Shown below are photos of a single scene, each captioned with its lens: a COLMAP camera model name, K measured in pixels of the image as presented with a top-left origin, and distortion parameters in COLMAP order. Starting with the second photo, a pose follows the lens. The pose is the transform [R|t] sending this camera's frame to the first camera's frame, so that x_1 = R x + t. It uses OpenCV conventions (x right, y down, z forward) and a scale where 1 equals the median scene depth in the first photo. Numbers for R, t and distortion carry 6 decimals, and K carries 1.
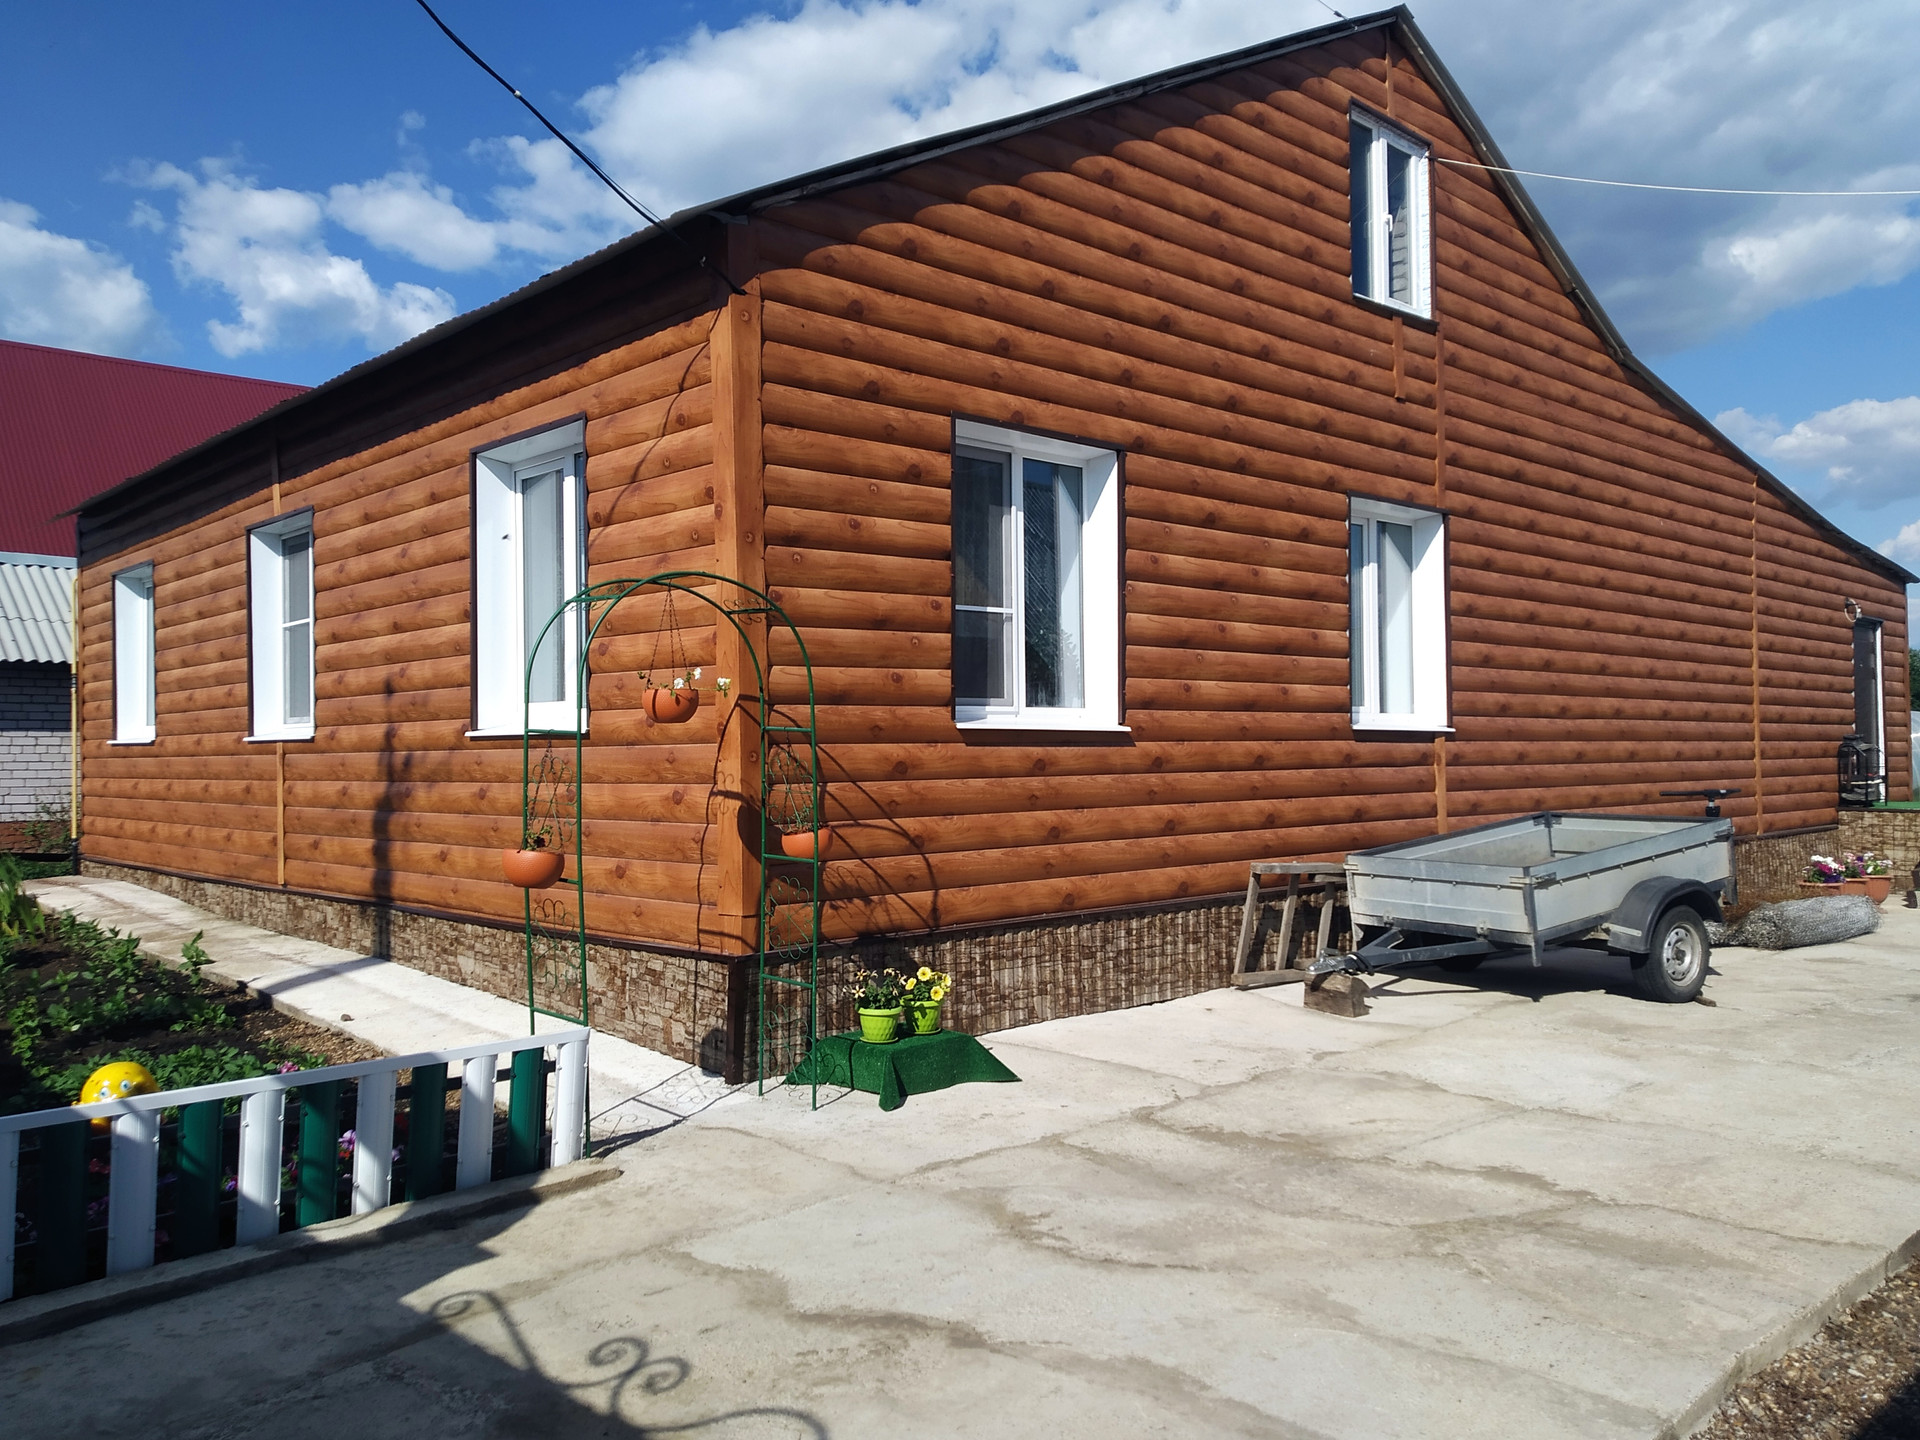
lens RADIAL K [[1491.4, 0, 980.2], [0, 1491.4, 672.1], [0, 0, 1]] dist [0.024428, -0.033939]
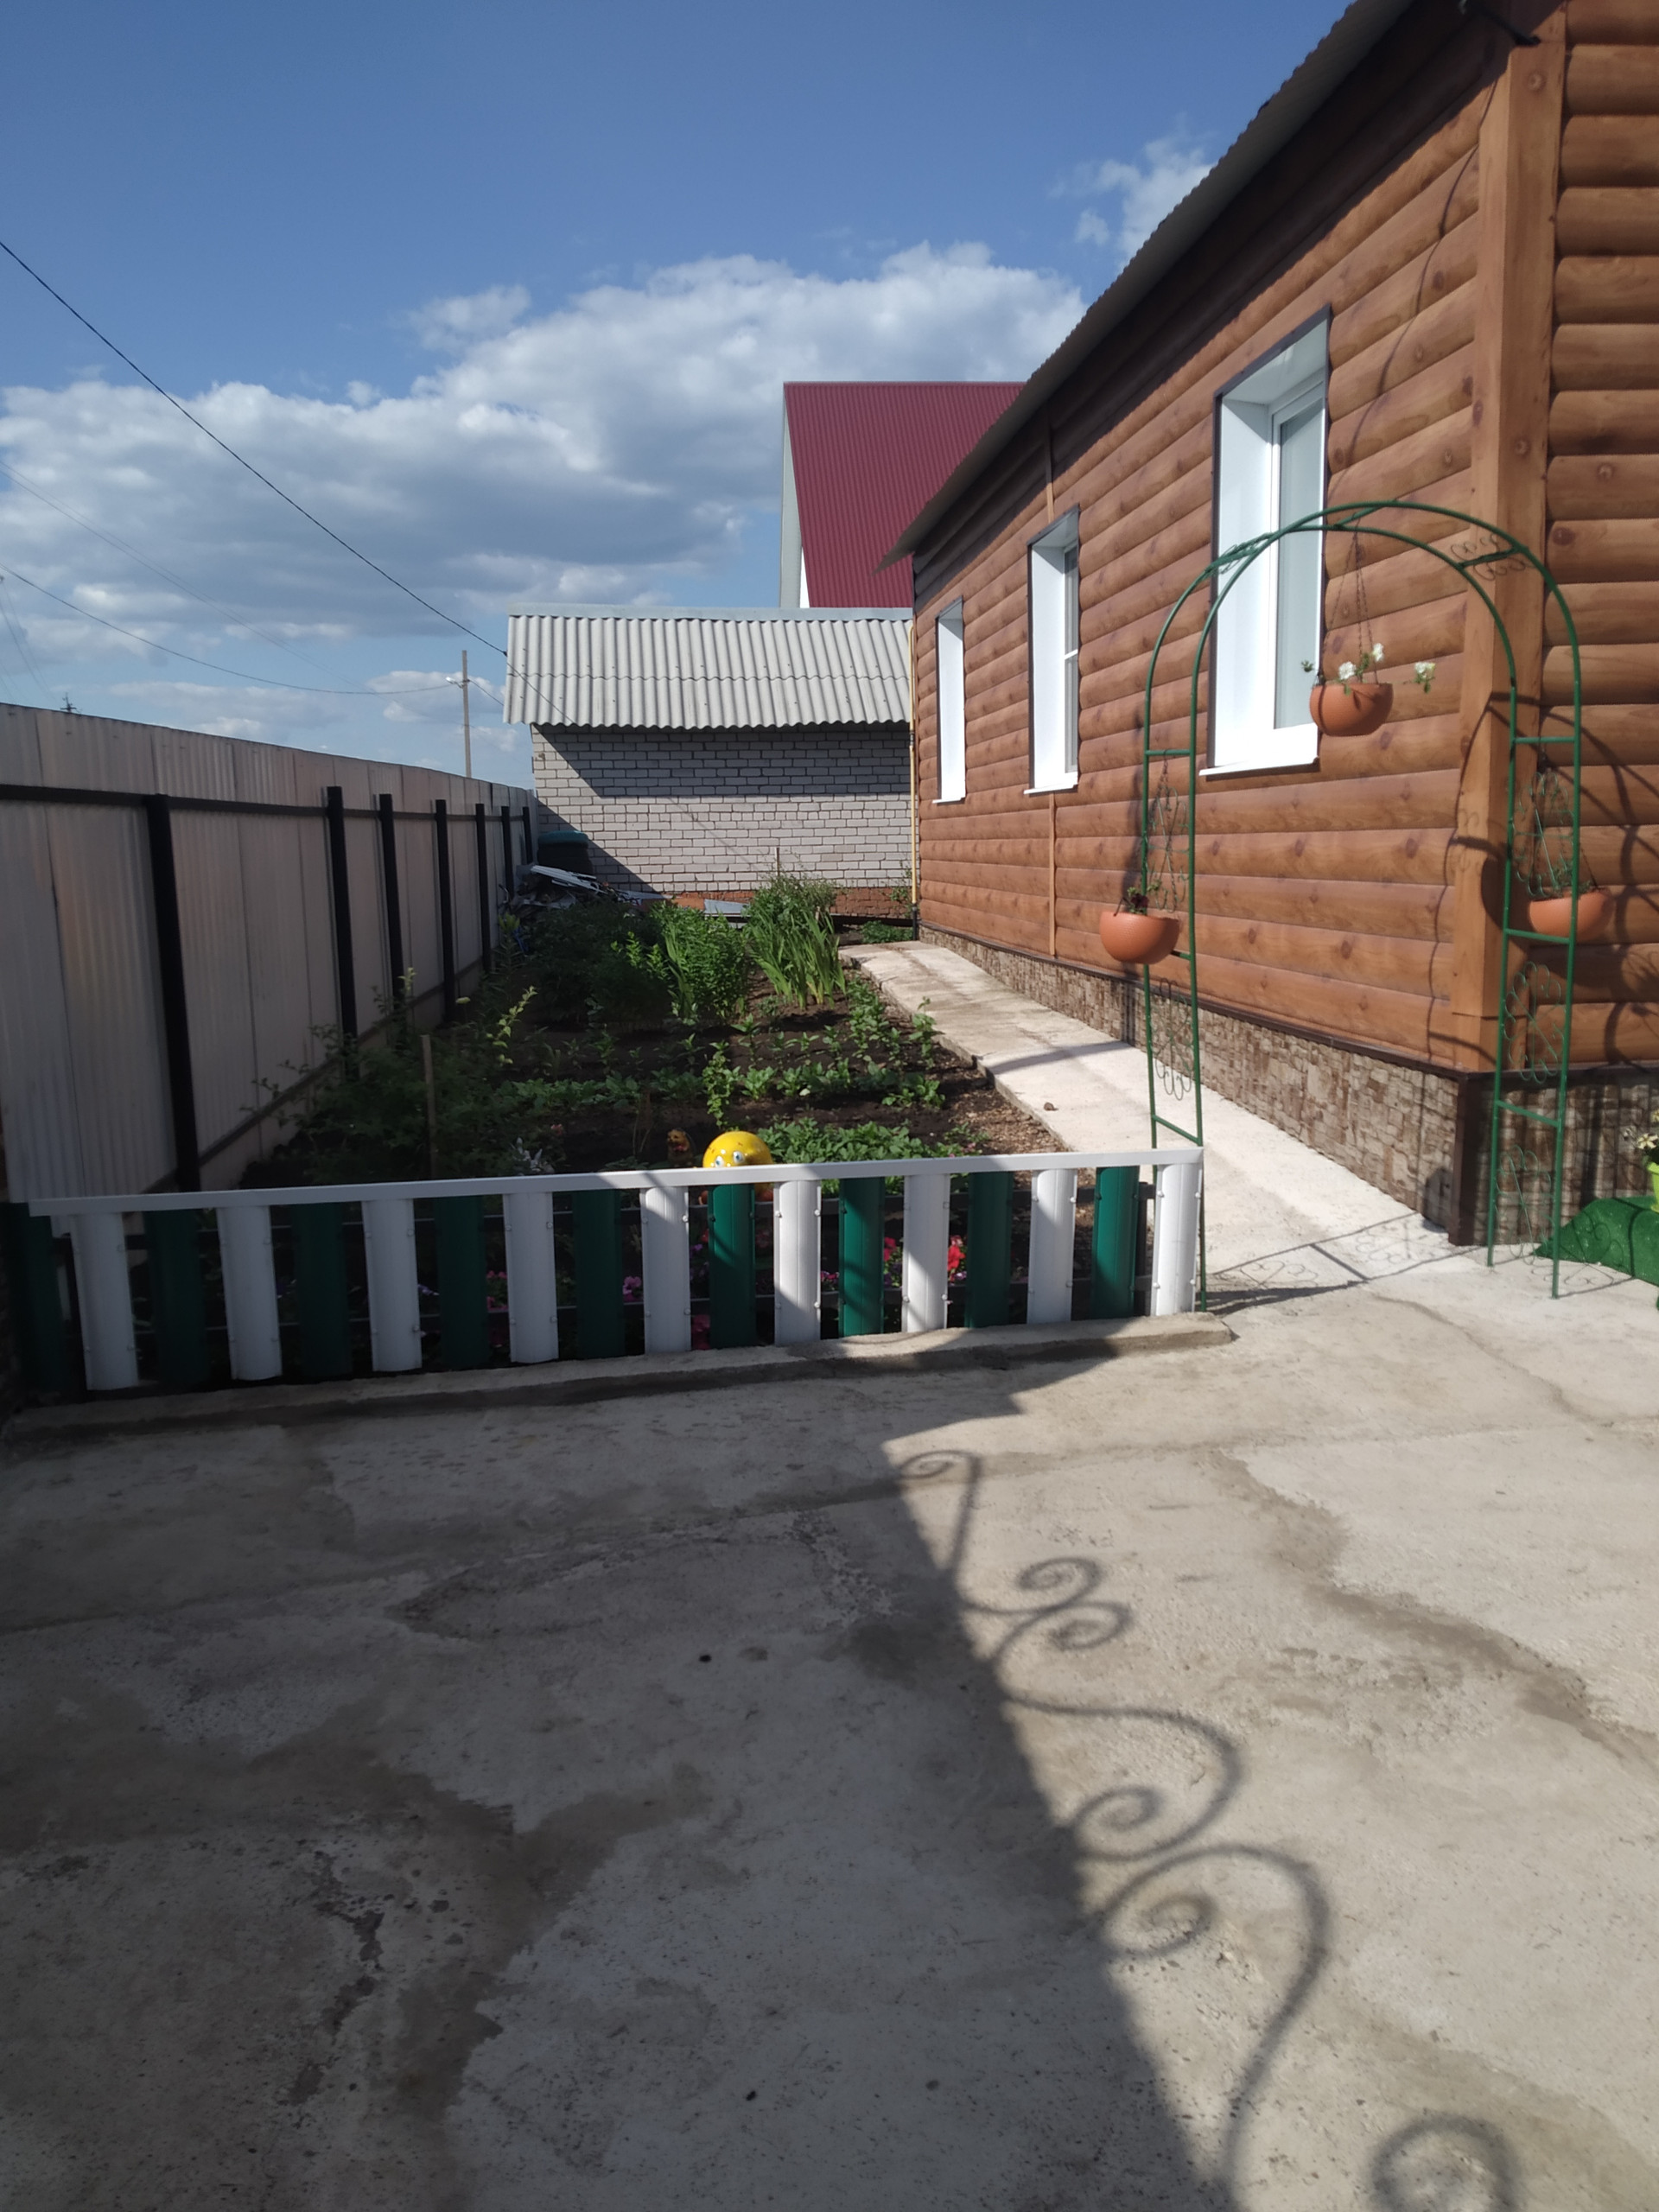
lens RADIAL K [[1718.2, 0, 836.2], [0, 1718.2, 1107.2], [0, 0, 1]] dist [0.024428, -0.033939]
pose [[0.791821, 0.090027, -0.604082, 0.091232], [0.042852, 0.978450, 0.201989, 0.027545], [0.609248, -0.185825, 0.770899, 0.177134]]
